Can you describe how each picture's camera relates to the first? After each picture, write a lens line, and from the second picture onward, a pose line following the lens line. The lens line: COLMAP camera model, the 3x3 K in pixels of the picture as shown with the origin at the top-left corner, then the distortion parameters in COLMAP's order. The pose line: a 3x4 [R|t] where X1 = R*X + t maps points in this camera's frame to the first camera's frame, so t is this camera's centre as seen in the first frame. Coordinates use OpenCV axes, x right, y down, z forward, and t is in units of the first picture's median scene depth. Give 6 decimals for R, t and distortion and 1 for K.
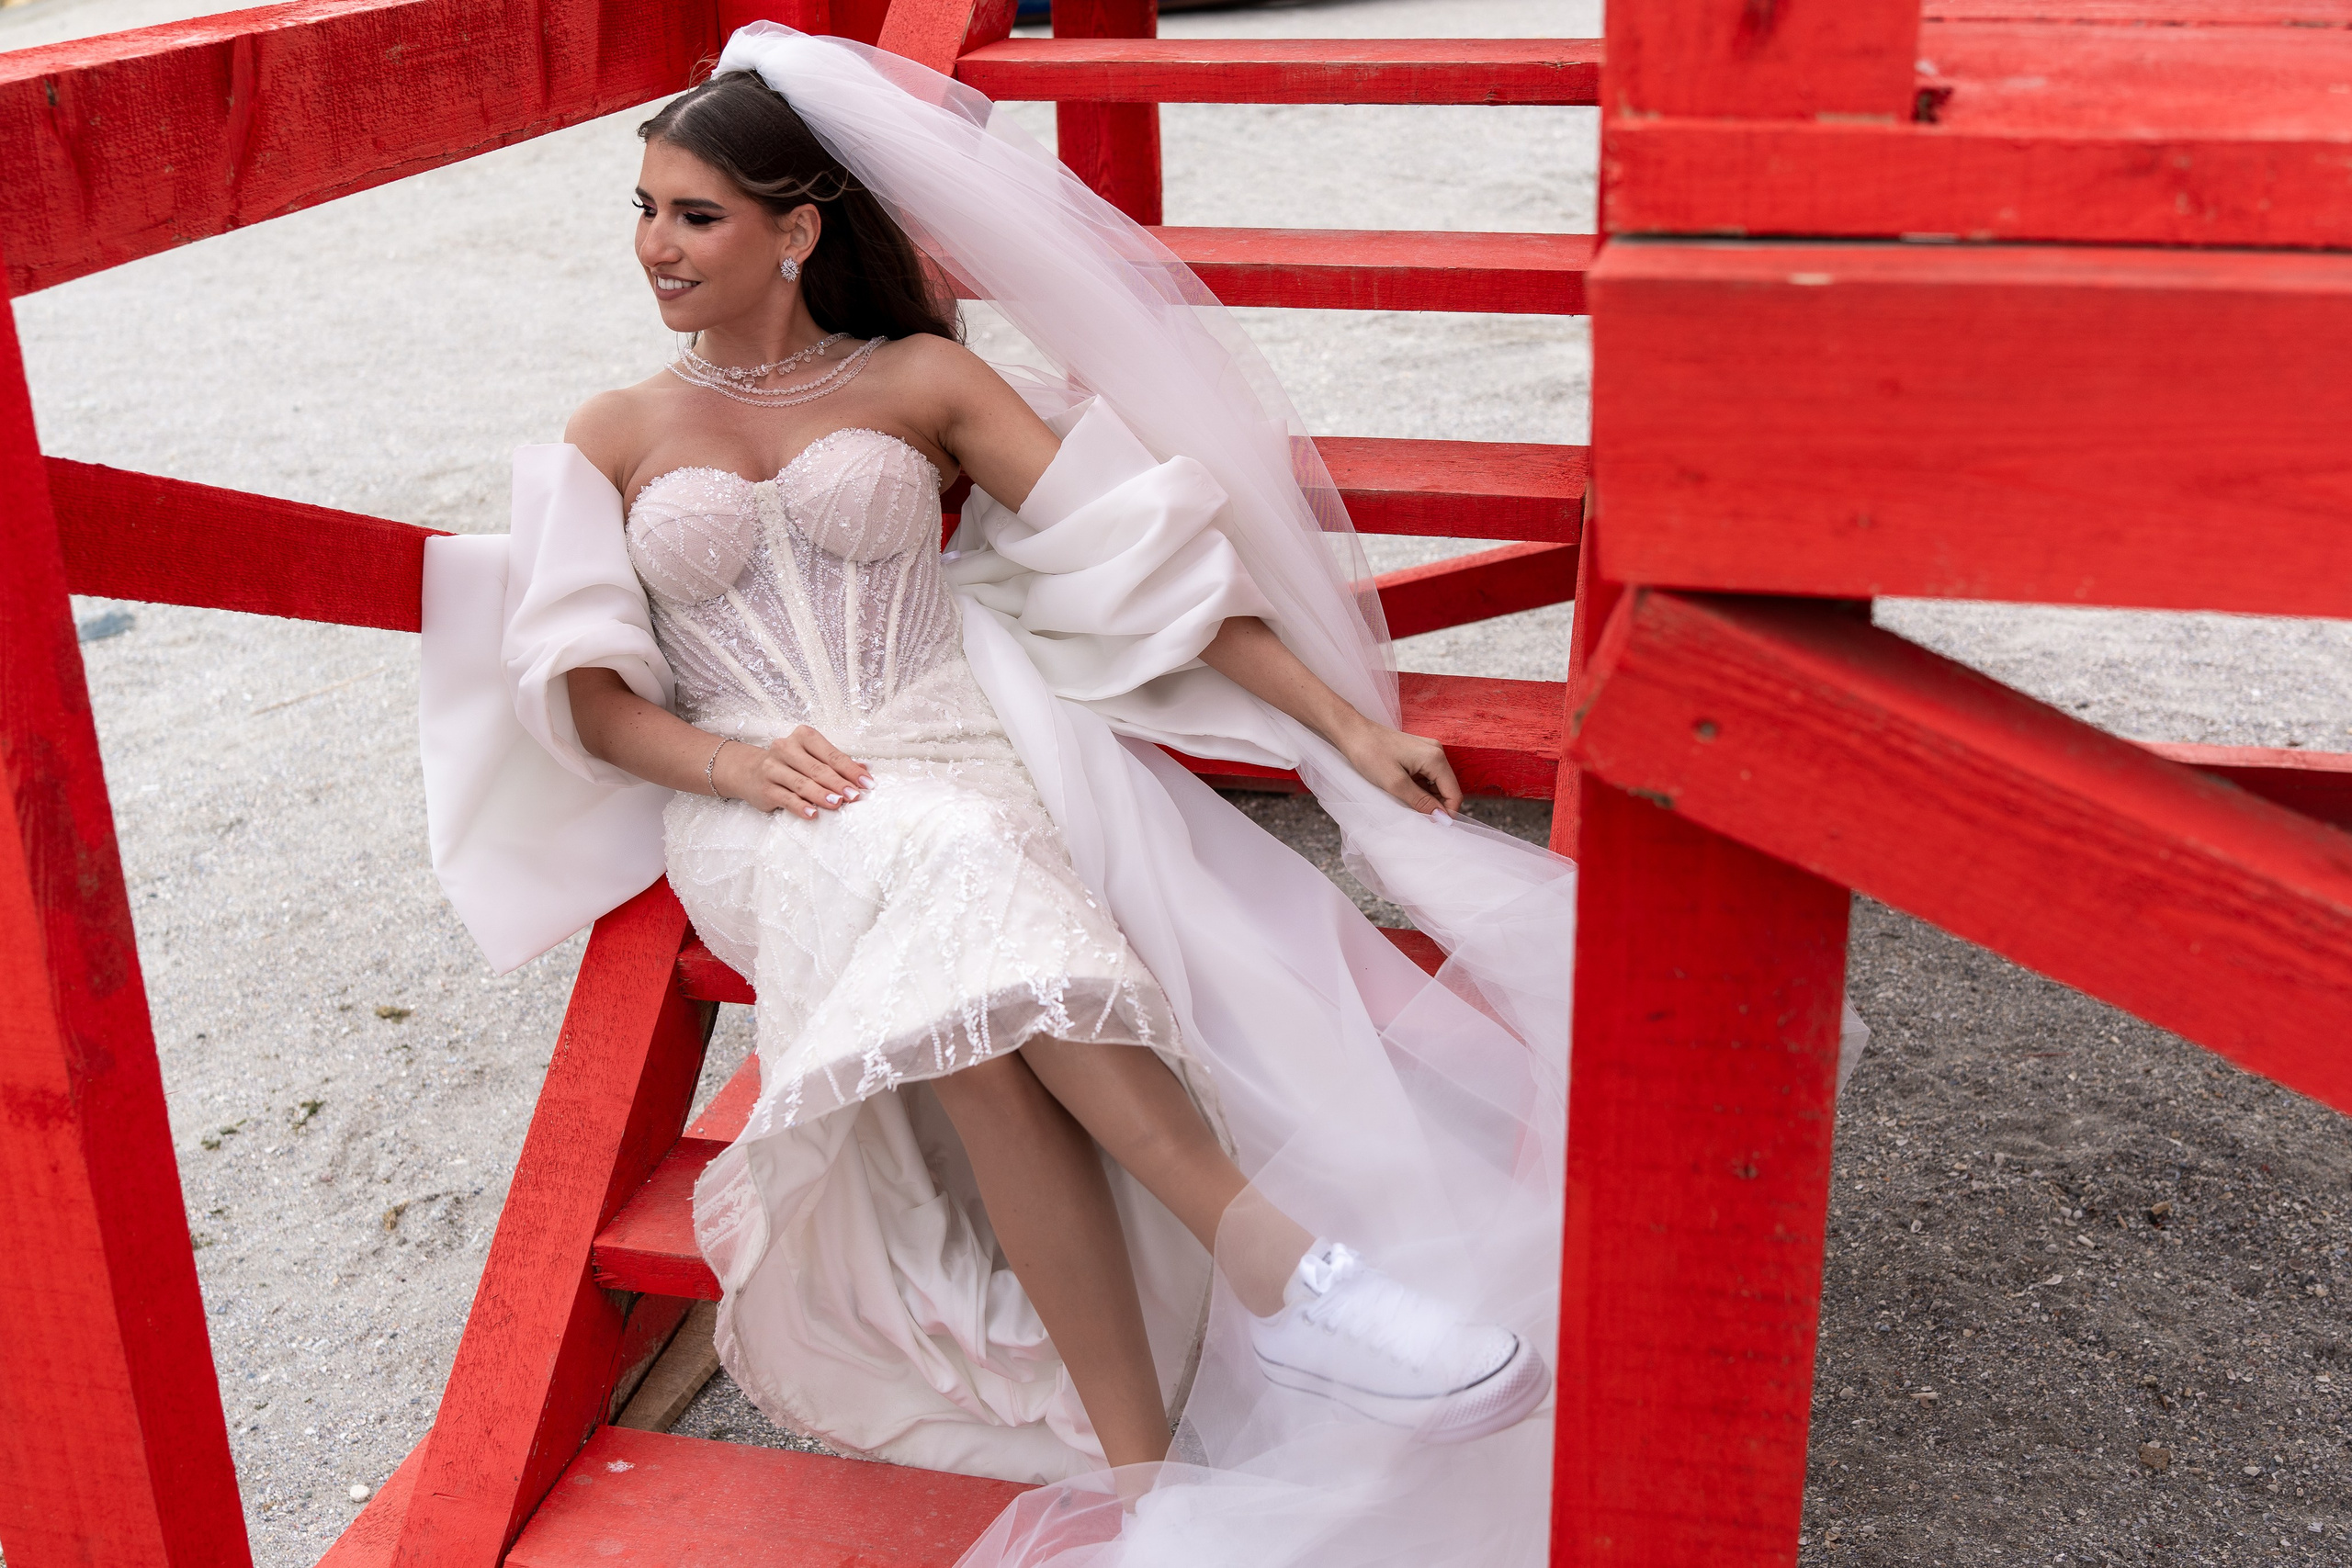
lens RADIAL K [[2395.6, 0, 1176.4], [0, 2395.6, 776.1], [0, 0, 1]] dist [-0.000406, 0.000000]
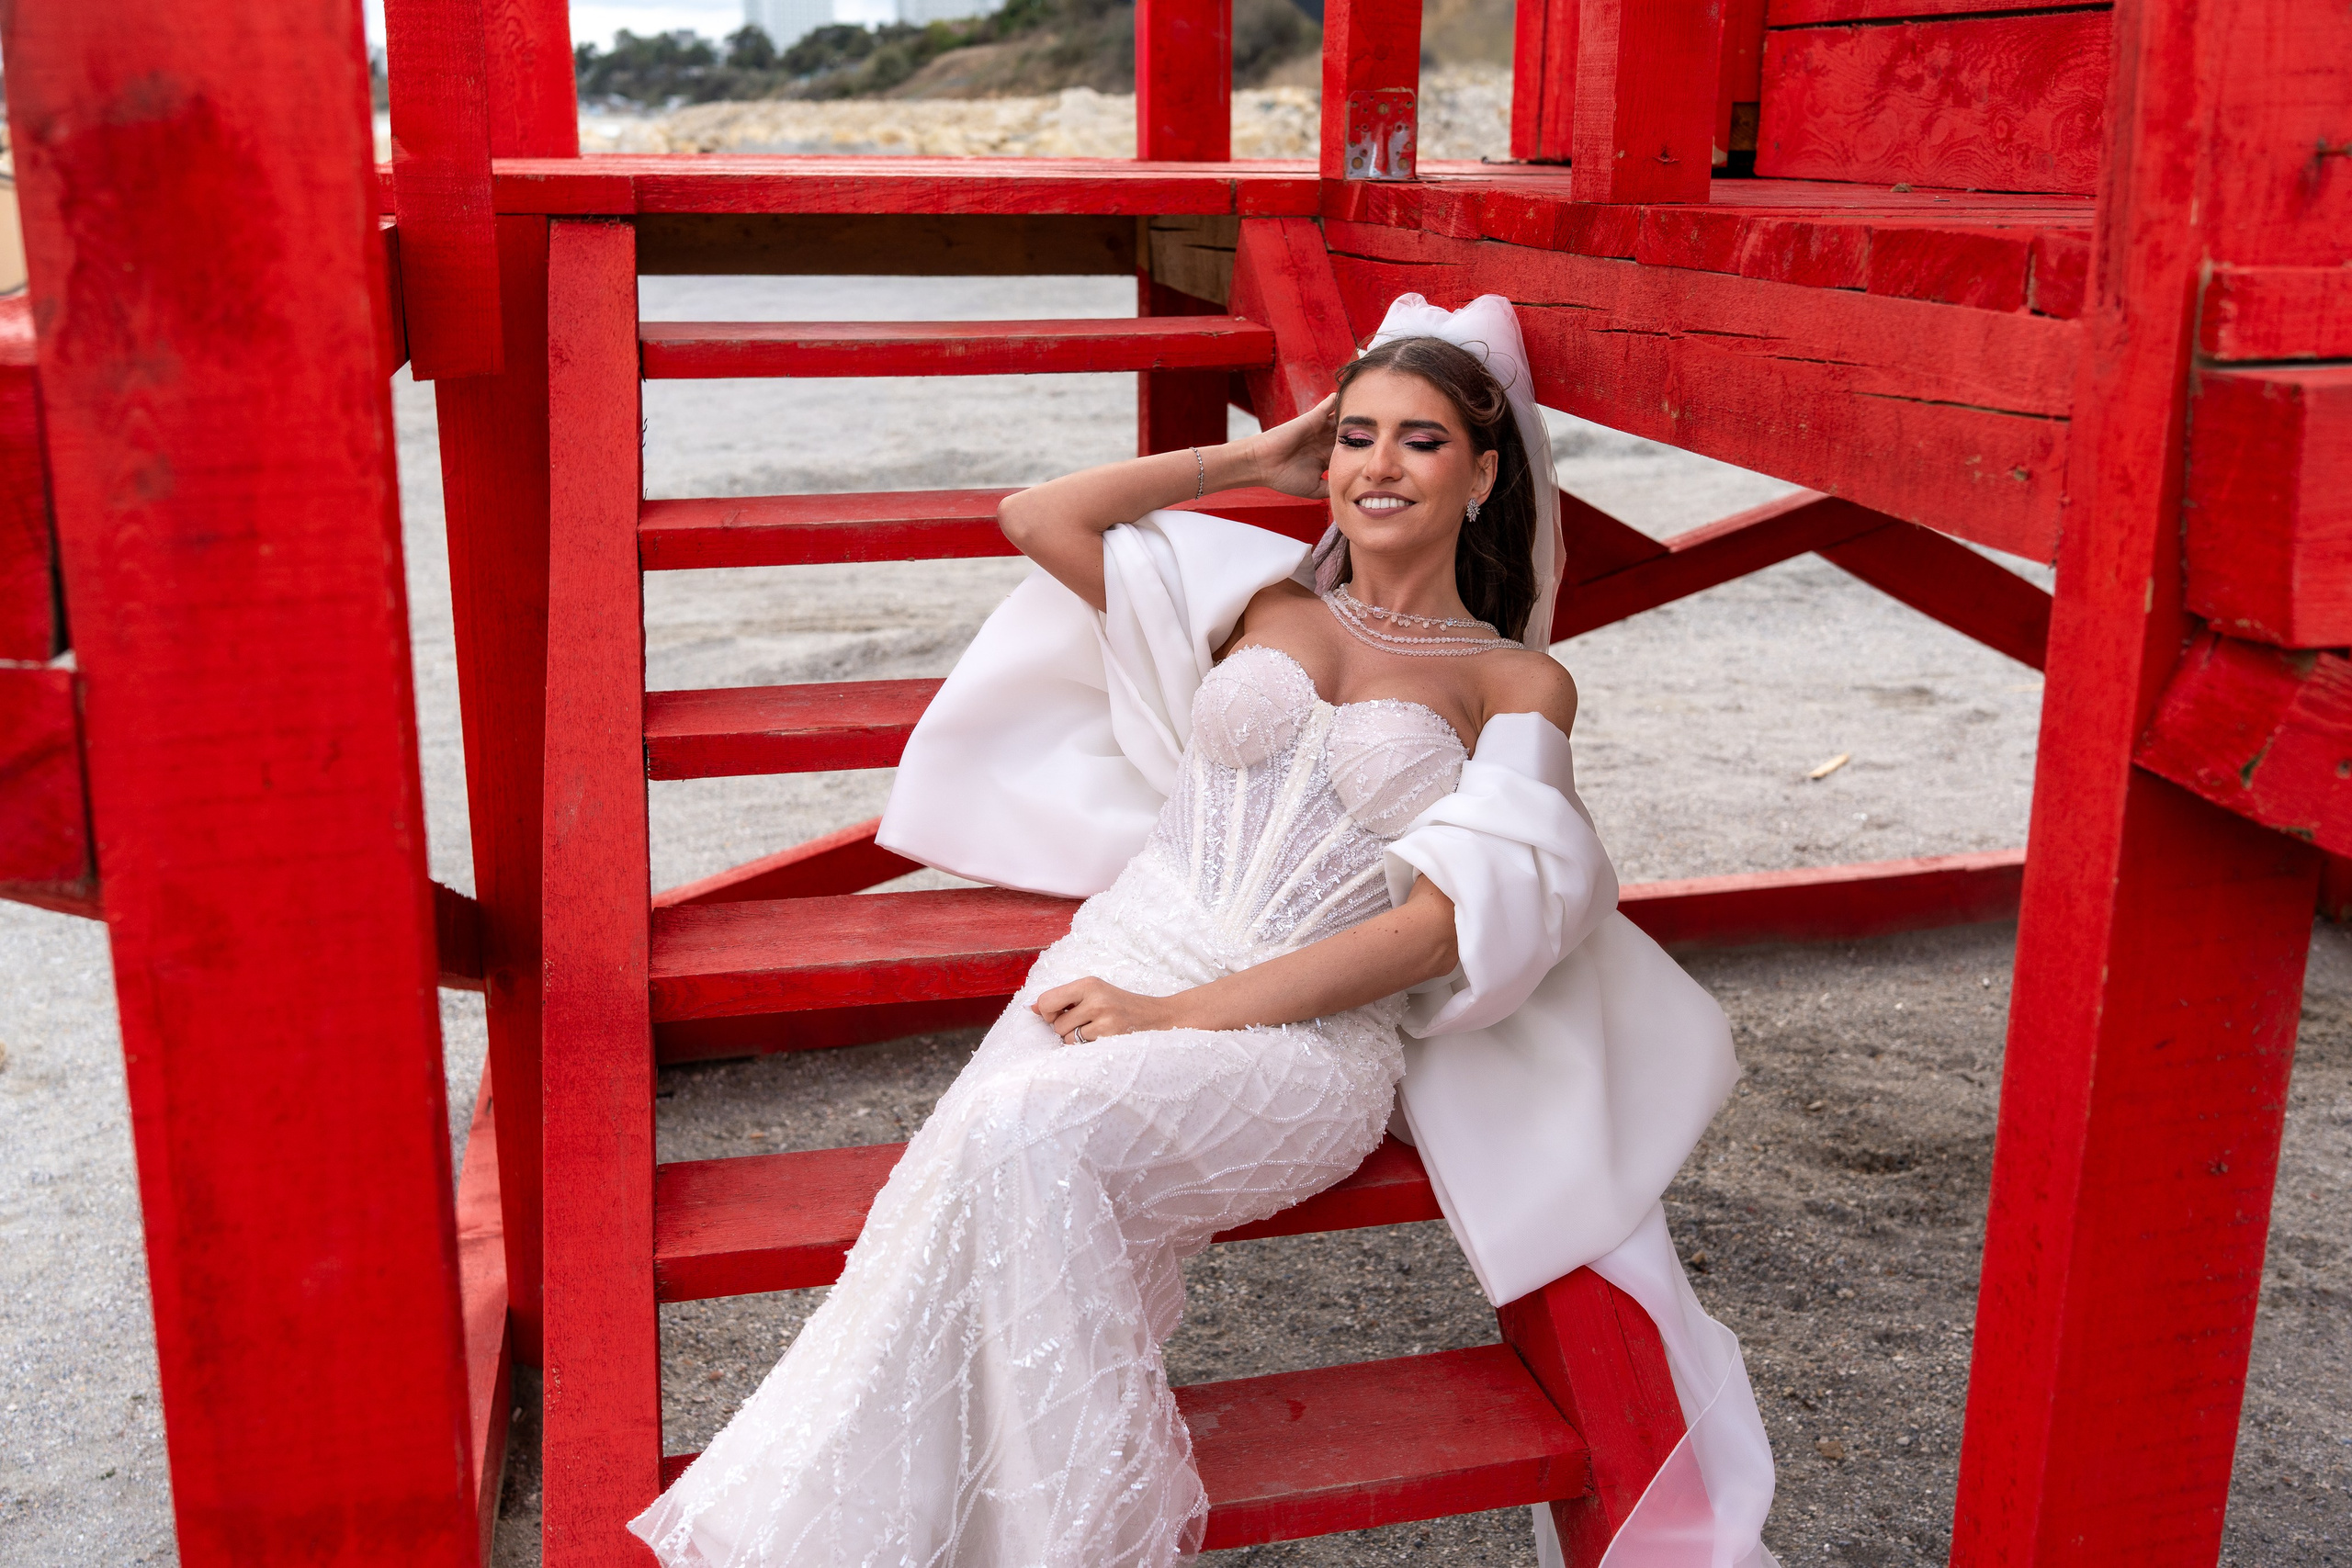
lens RADIAL K [[2151.9, 0, 1175.5], [0, 2151.9, 790.8], [0, 0, 1]] dist [0.006319, 0.000000]
pose [[0.890019, -0.101363, 0.444512, -0.754831], [0.152827, 0.984894, -0.081408, -0.009468], [-0.429546, 0.140388, 0.892066, 0.293524]]
